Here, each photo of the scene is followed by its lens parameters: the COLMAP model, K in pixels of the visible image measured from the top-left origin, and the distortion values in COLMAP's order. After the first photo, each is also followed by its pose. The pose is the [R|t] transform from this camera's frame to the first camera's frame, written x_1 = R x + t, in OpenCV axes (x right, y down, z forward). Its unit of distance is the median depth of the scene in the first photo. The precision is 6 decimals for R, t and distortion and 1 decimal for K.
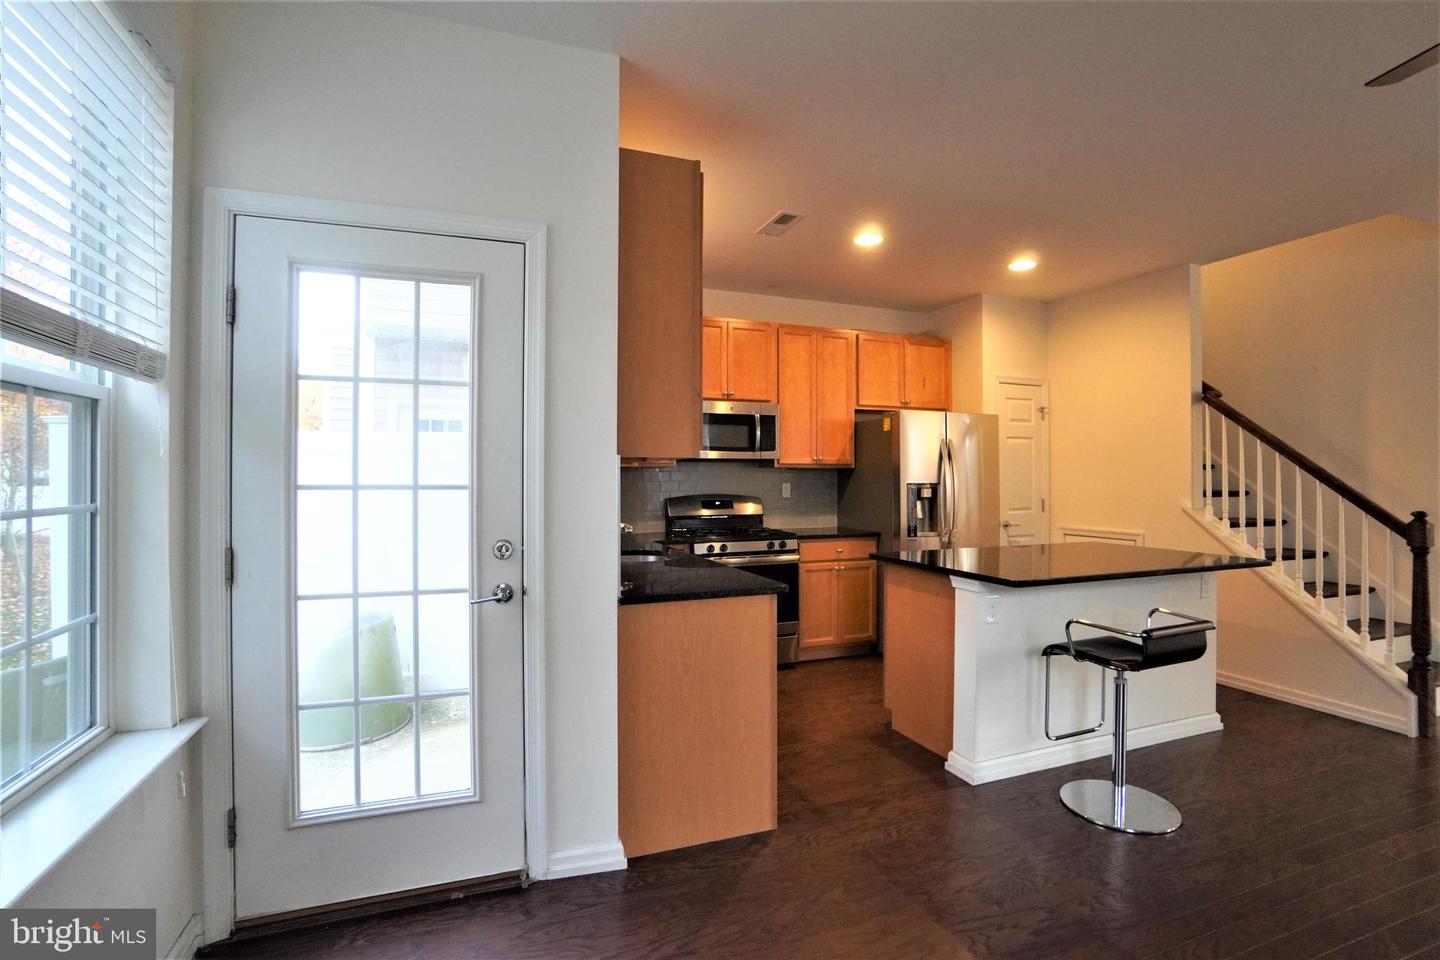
lens RADIAL K [[657.0, 0, 712.7], [0, 657.0, 474.9], [0, 0, 1]] dist [-0.063537, 0.025274]
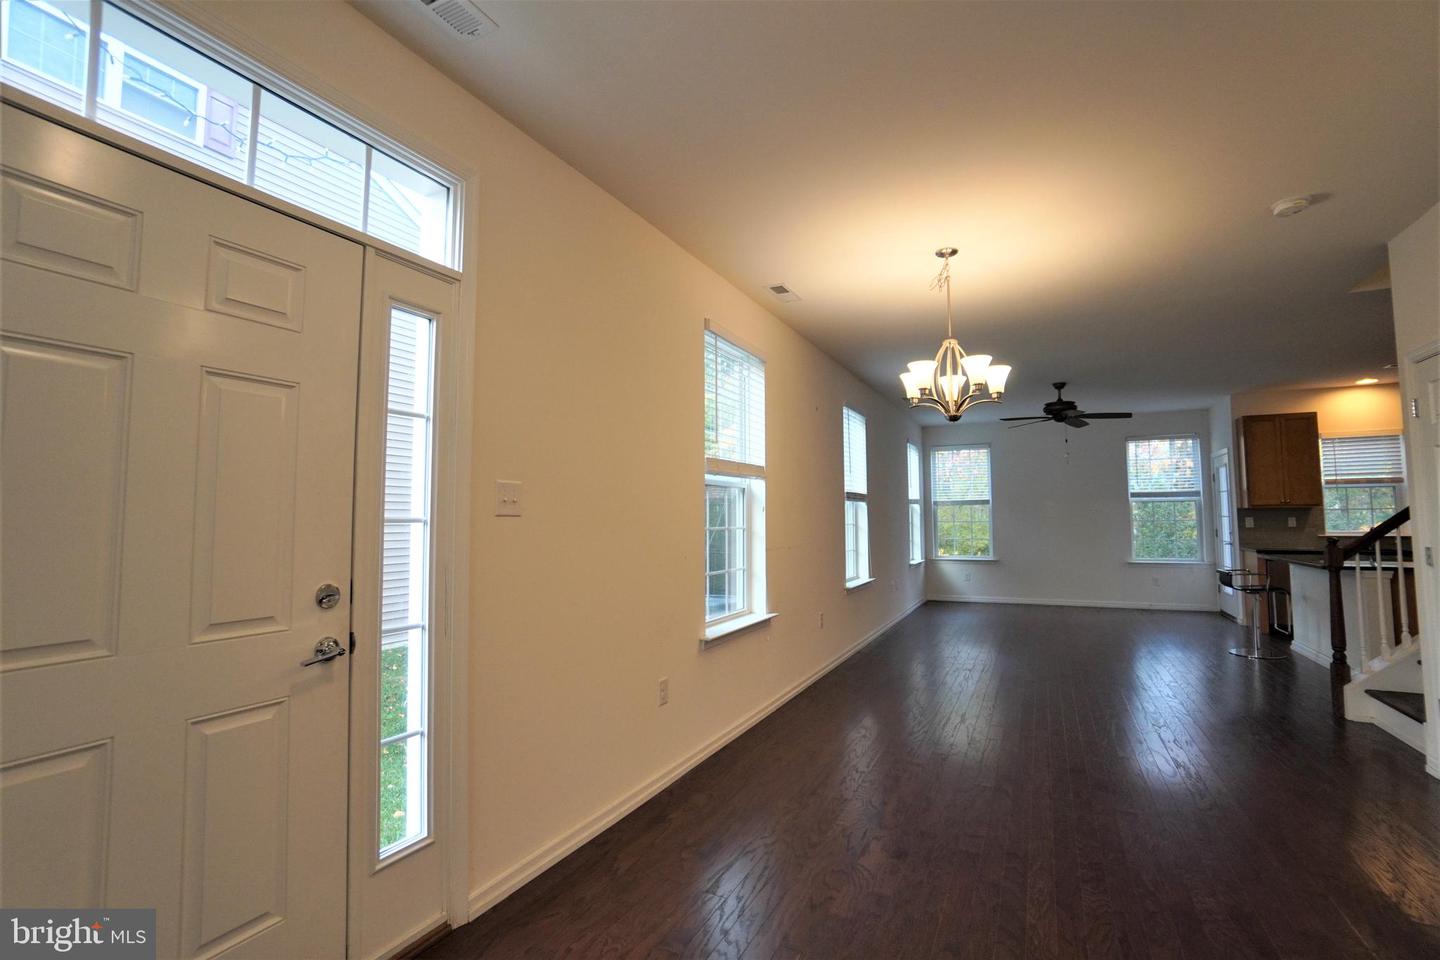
lens RADIAL K [[657.0, 0, 712.7], [0, 657.0, 474.9], [0, 0, 1]] dist [-0.063537, 0.025274]
pose [[-0.731127, -0.045644, -0.680713, 2.008460], [0.003603, 0.997487, -0.070754, 0.013043], [0.682232, -0.054183, -0.729125, 0.735621]]
